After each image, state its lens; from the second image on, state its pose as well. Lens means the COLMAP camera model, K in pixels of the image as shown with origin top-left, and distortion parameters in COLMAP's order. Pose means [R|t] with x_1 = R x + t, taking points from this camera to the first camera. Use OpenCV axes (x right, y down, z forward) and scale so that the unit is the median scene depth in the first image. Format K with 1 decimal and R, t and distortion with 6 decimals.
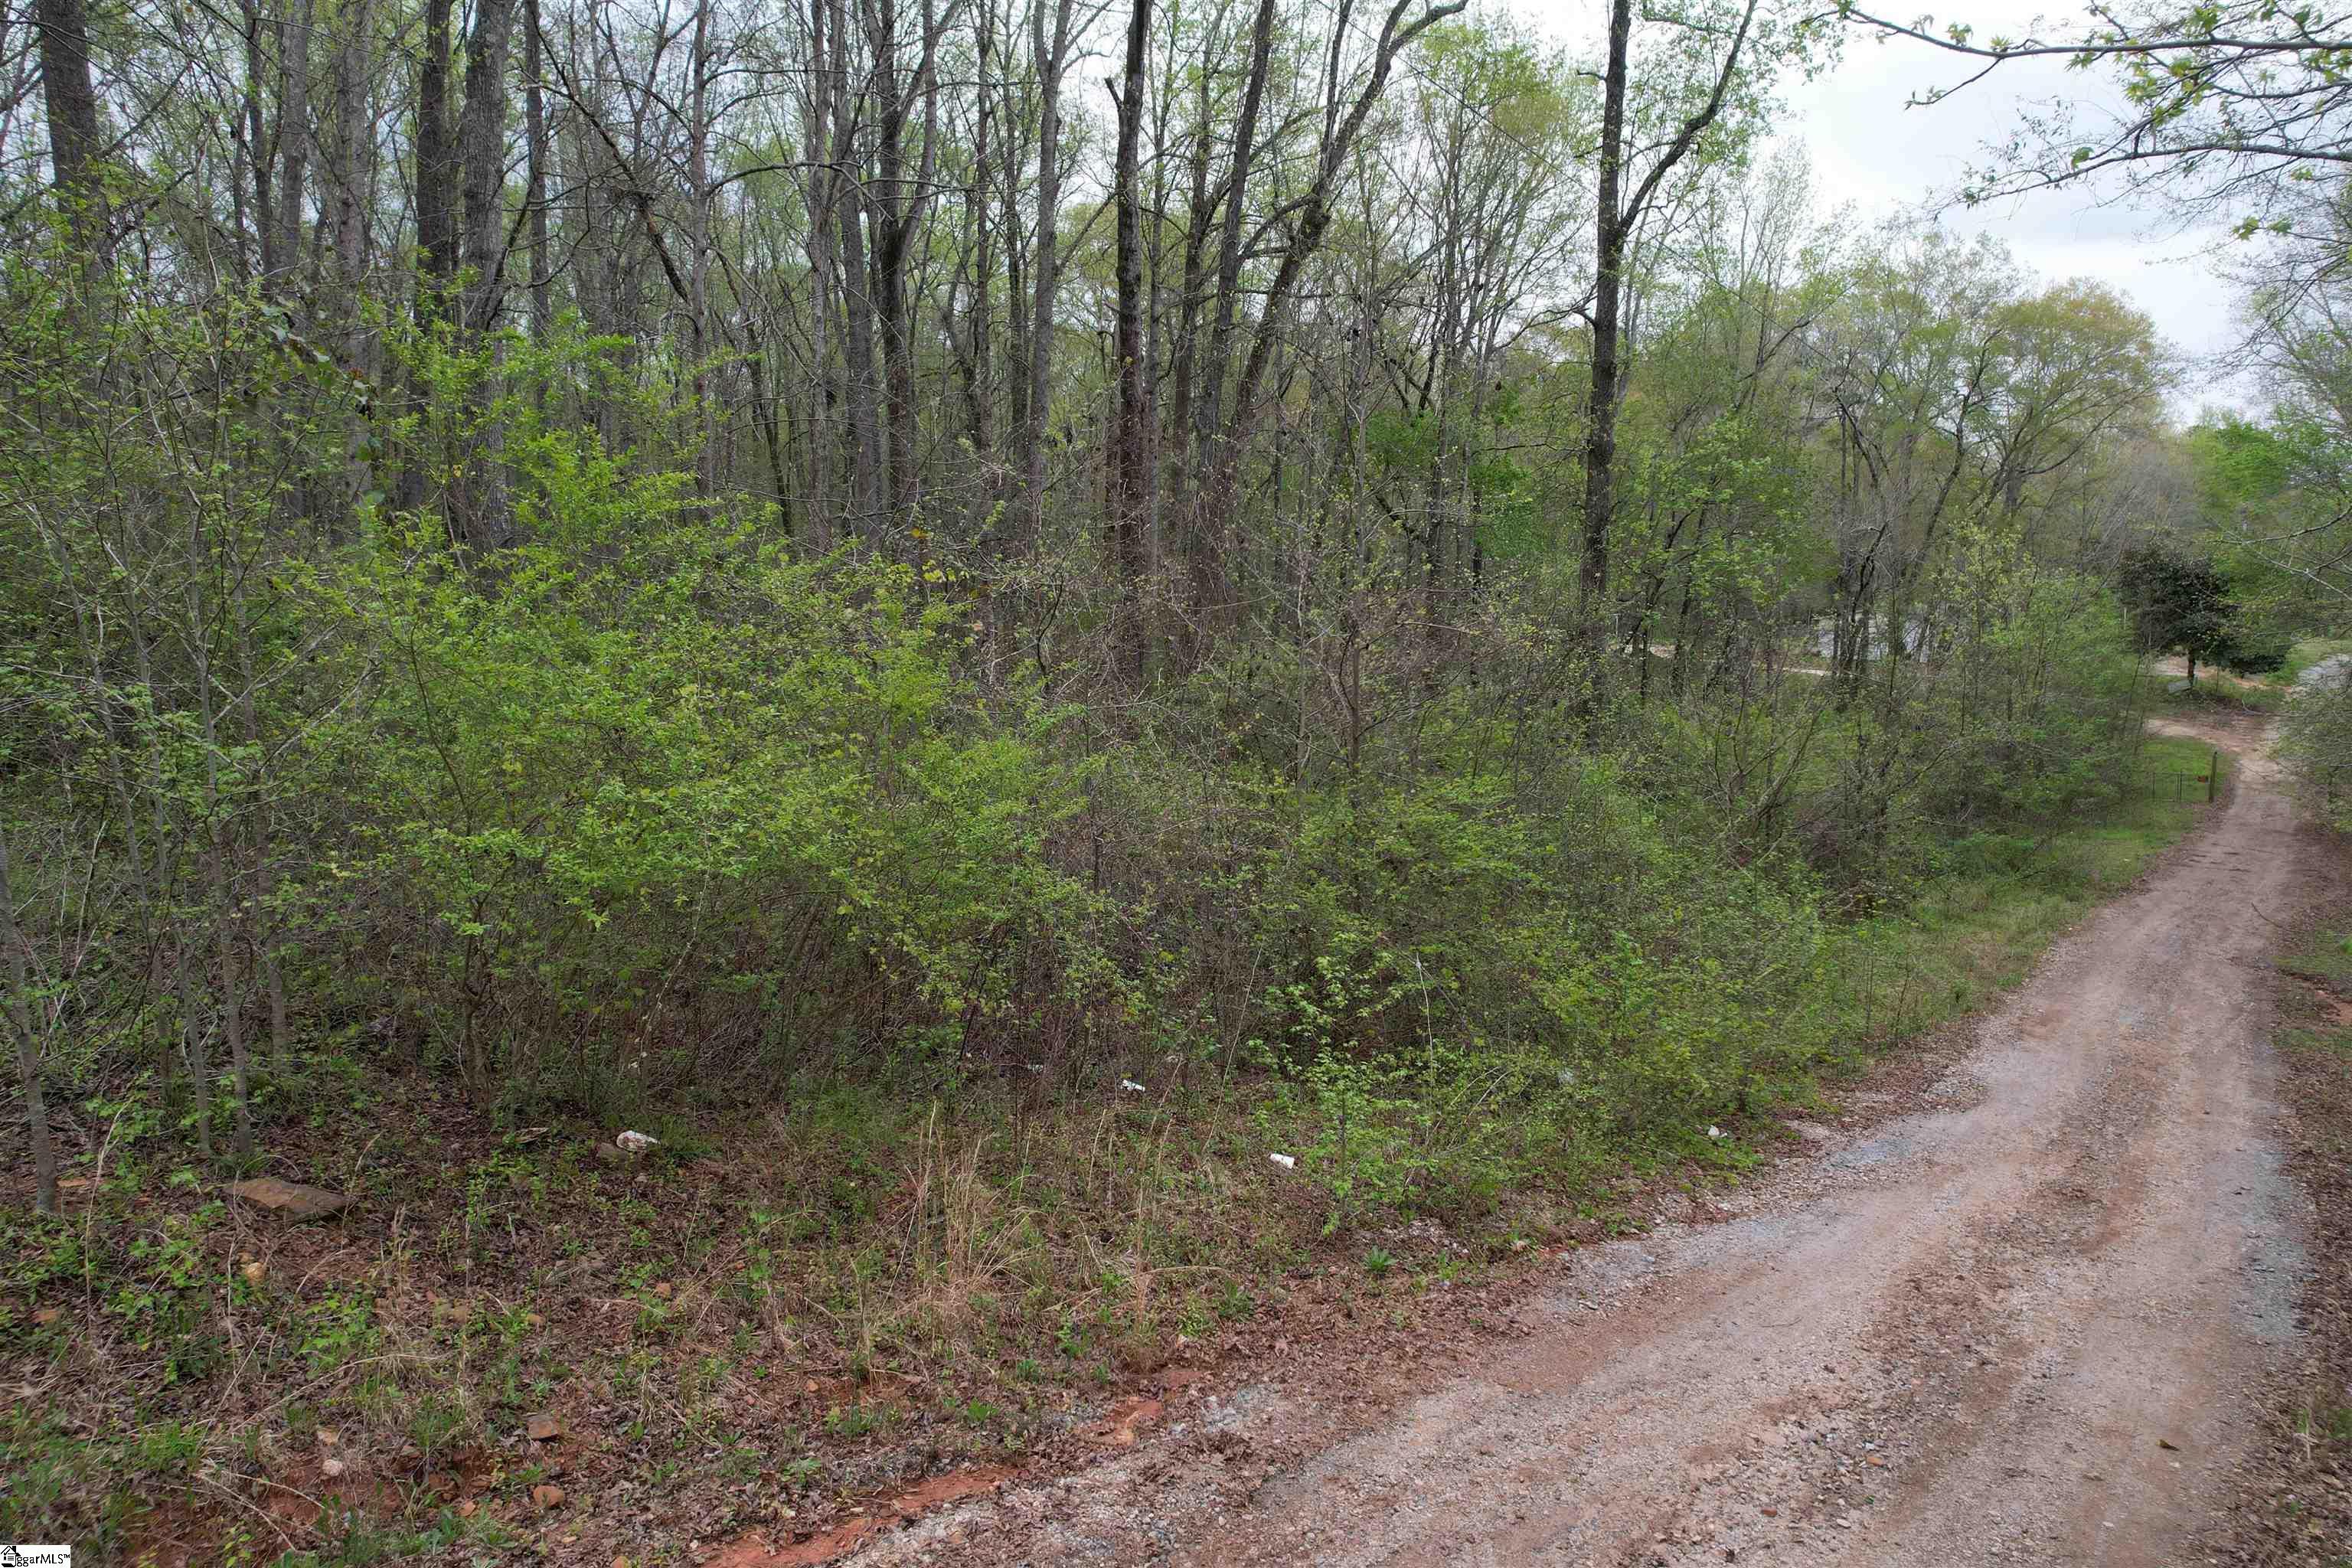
lens RADIAL K [[1445.9, 0, 1176.0], [0, 1445.9, 784.0], [0, 0, 1]] dist [-0.068473, 0.058864]
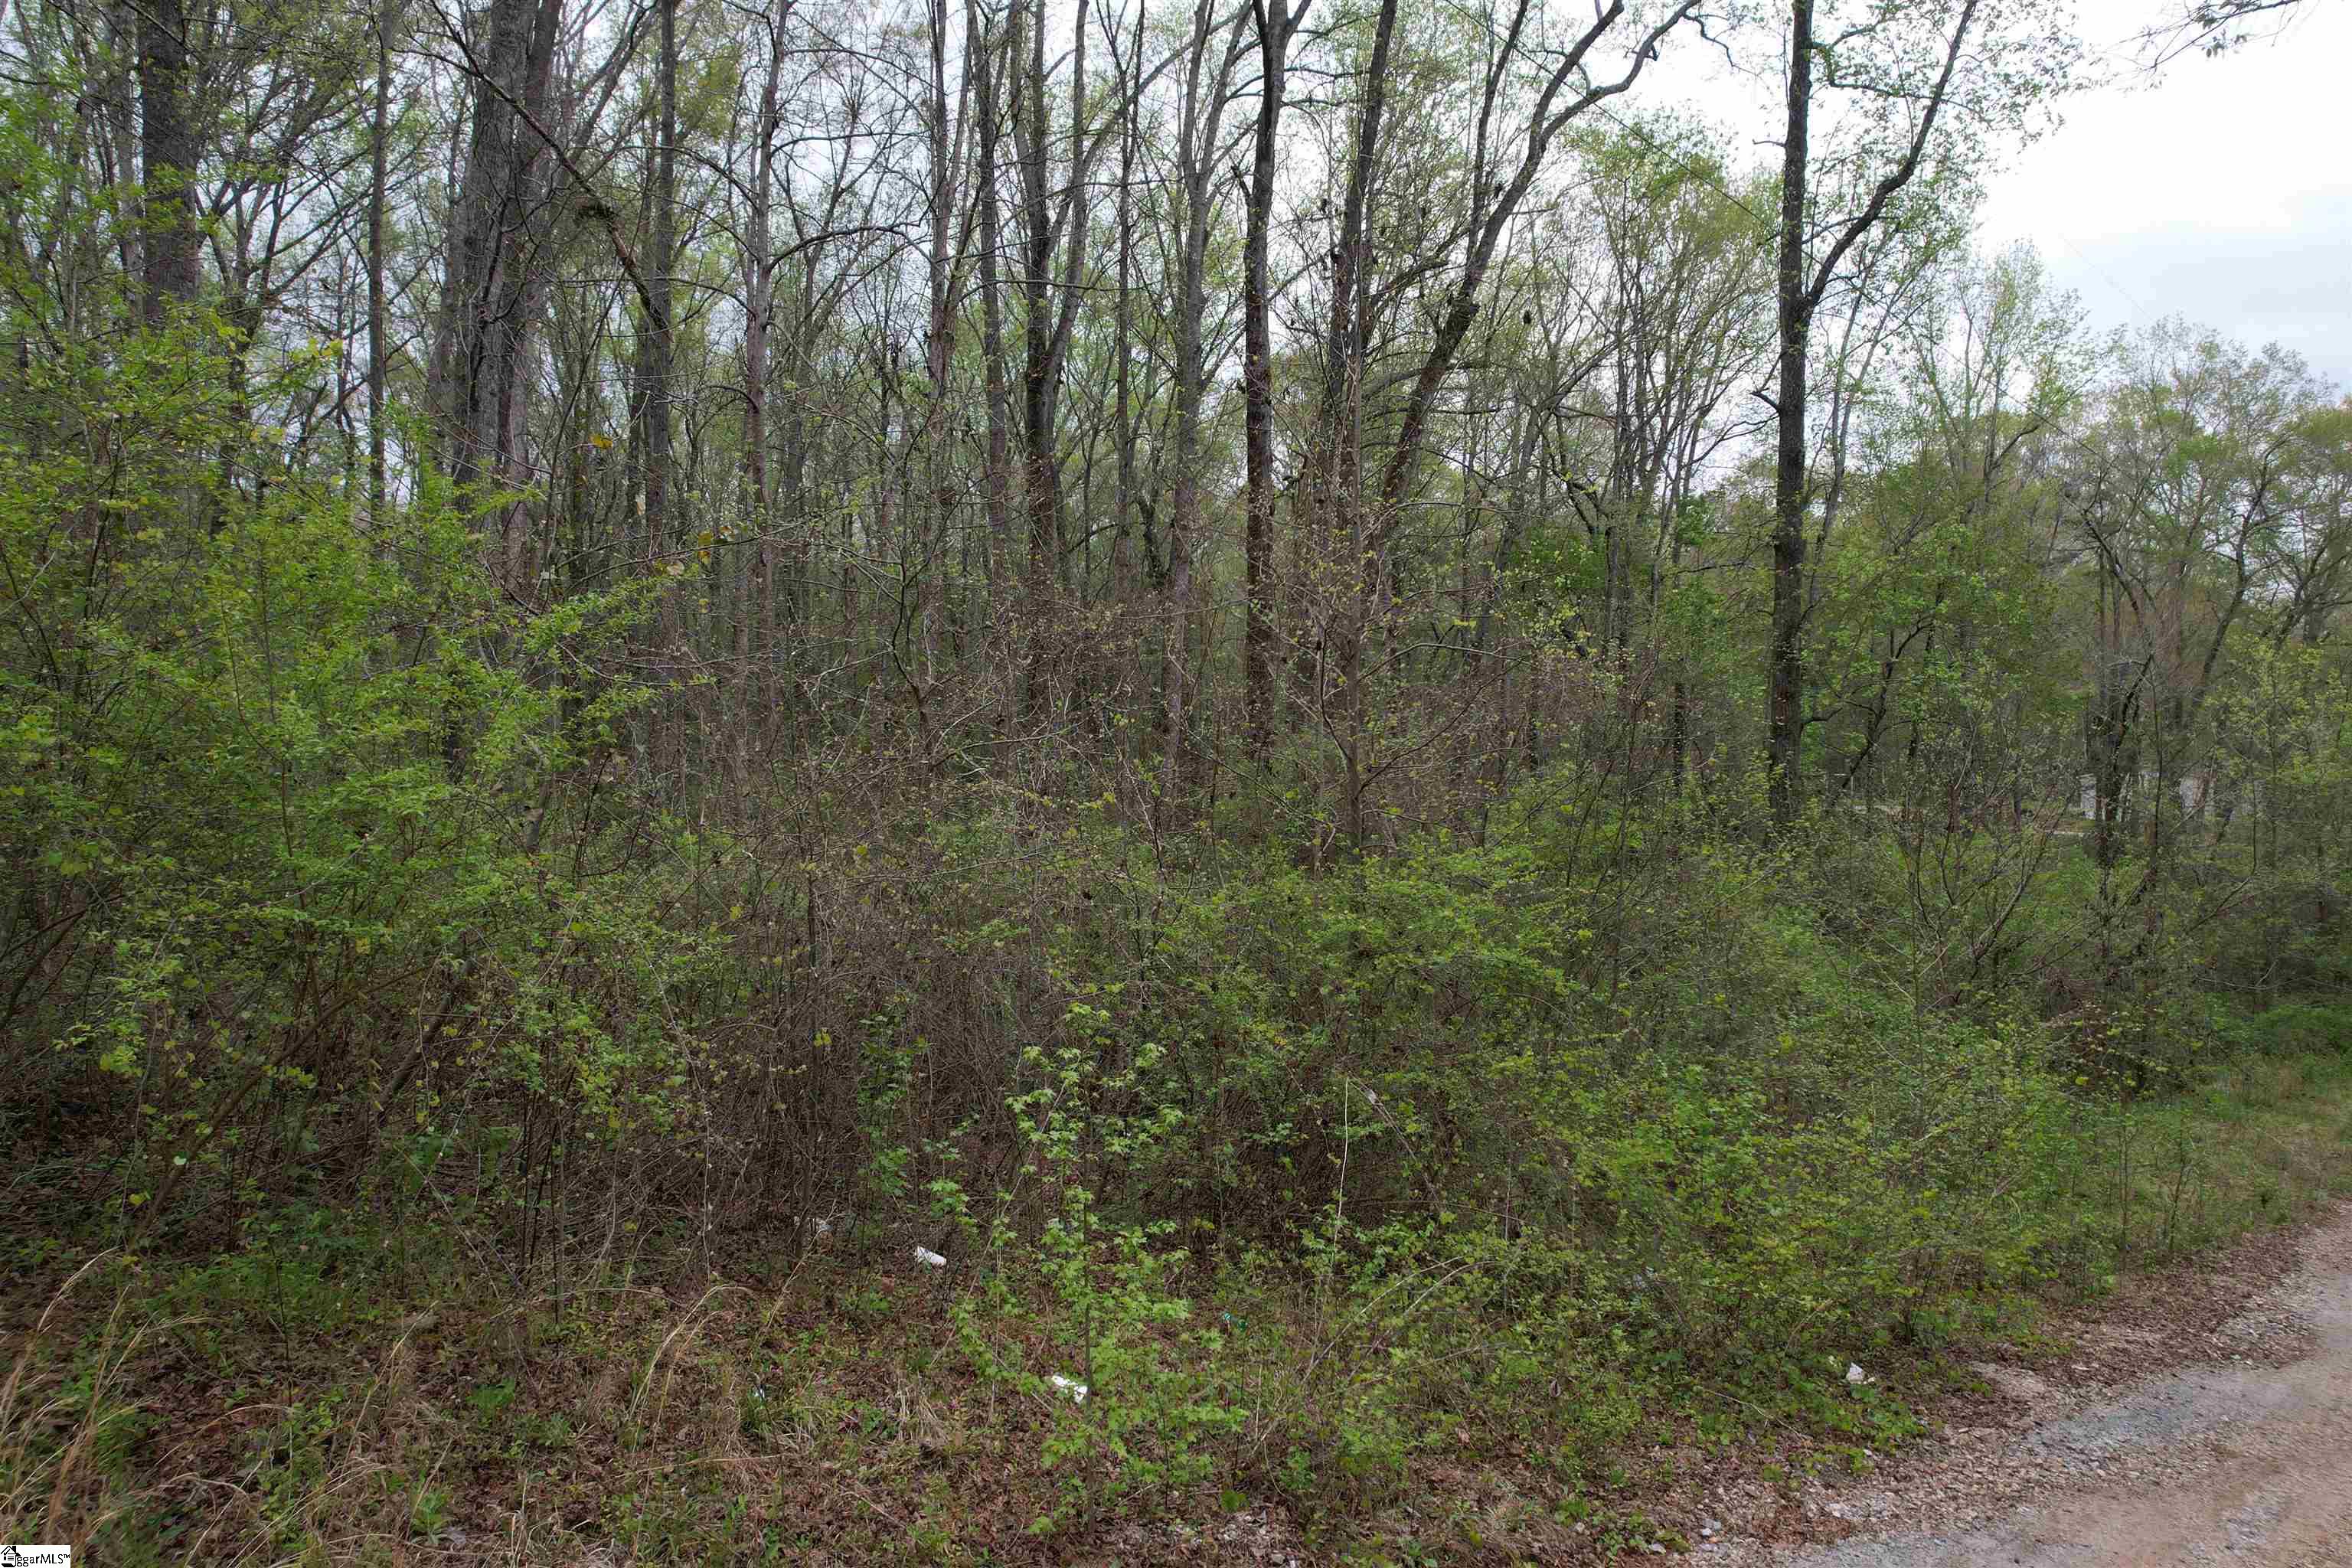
lens RADIAL K [[1445.9, 0, 1176.0], [0, 1445.9, 784.0], [0, 0, 1]] dist [-0.068473, 0.058864]
pose [[0.988672, 0.010177, -0.149746, 0.110535], [-0.026806, 0.993630, -0.109456, 0.034609], [0.147678, 0.112230, 0.982647, 0.186606]]
